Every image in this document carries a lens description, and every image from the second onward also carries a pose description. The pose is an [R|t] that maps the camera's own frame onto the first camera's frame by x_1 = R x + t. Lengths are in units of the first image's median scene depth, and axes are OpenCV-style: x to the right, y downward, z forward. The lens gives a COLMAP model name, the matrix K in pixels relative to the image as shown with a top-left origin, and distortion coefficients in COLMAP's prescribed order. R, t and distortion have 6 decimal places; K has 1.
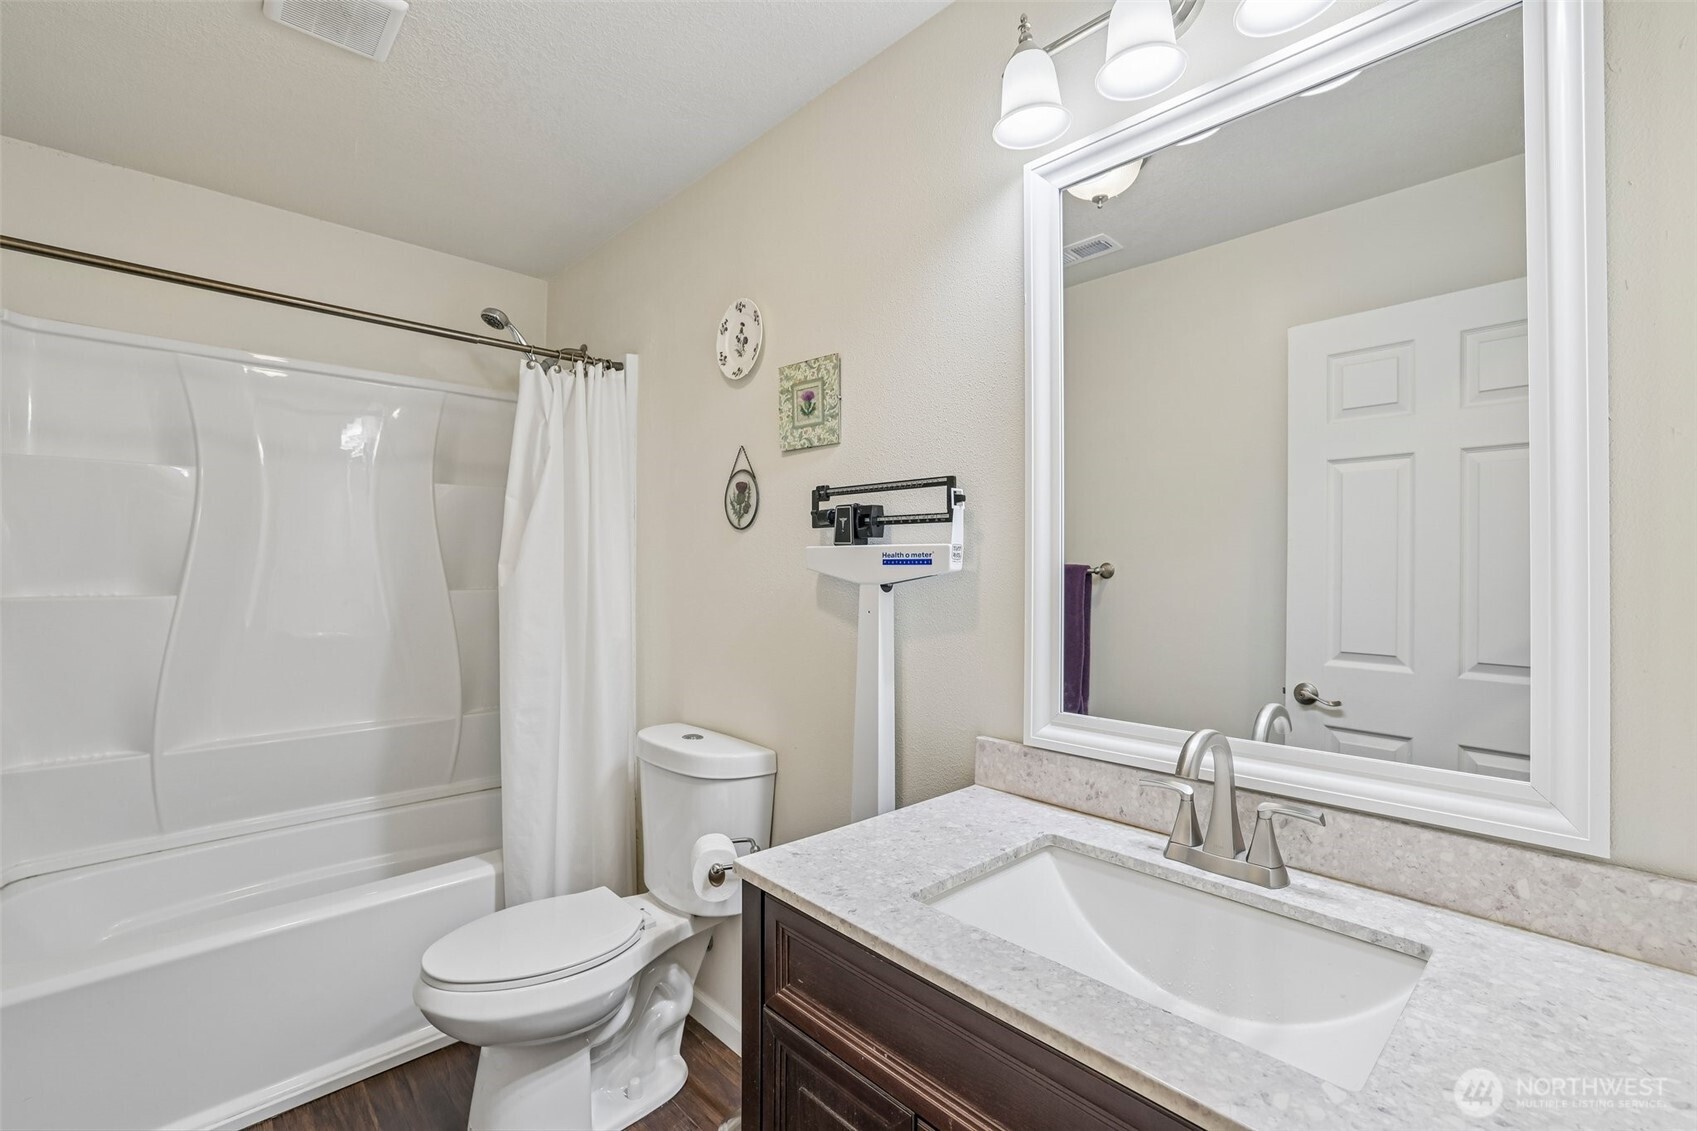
lens RADIAL K [[725.0, 0, 836.4], [0, 725.0, 568.2], [0, 0, 1]] dist [-0.057646, 0.021443]
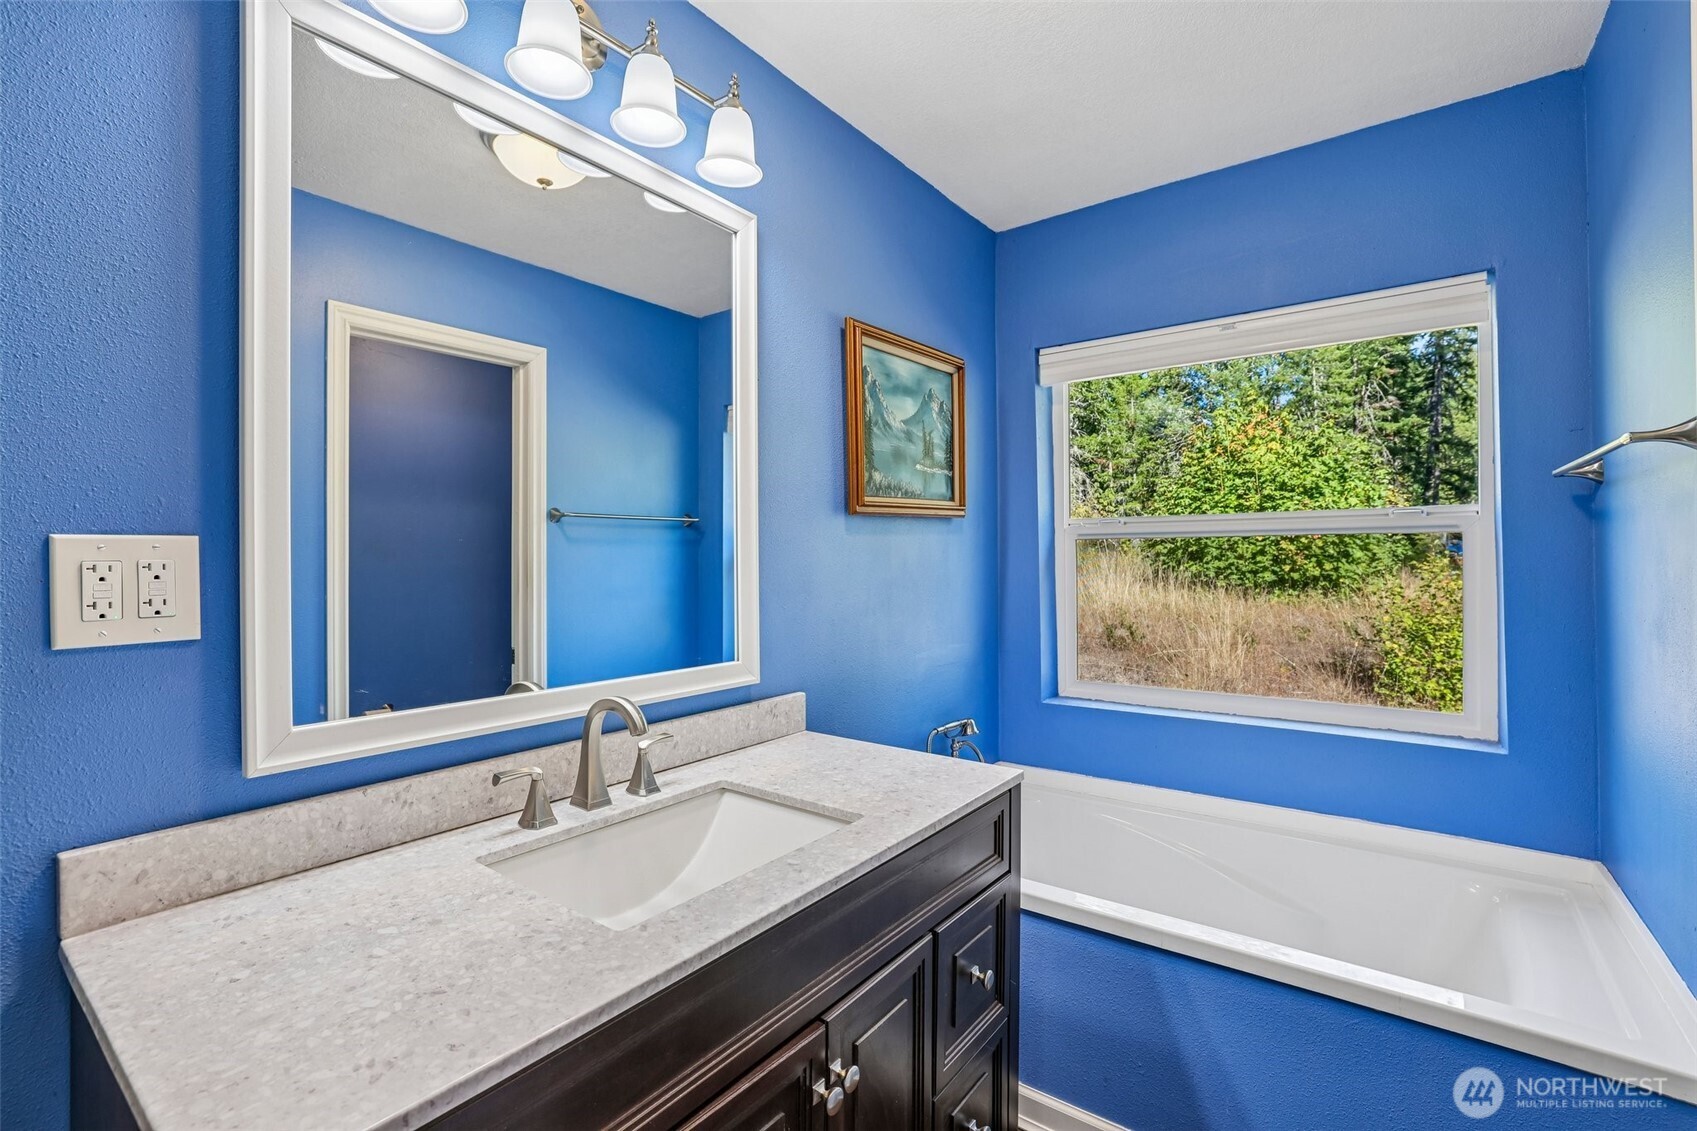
lens RADIAL K [[759.8, 0, 846.3], [0, 759.8, 557.4], [0, 0, 1]] dist [-0.027033, 0.000387]
pose [[-0.173862, 0.003949, 0.984762, -0.865724], [0.005782, 0.999979, -0.002989, 0.025061], [-0.984753, 0.005175, -0.173881, 0.934723]]
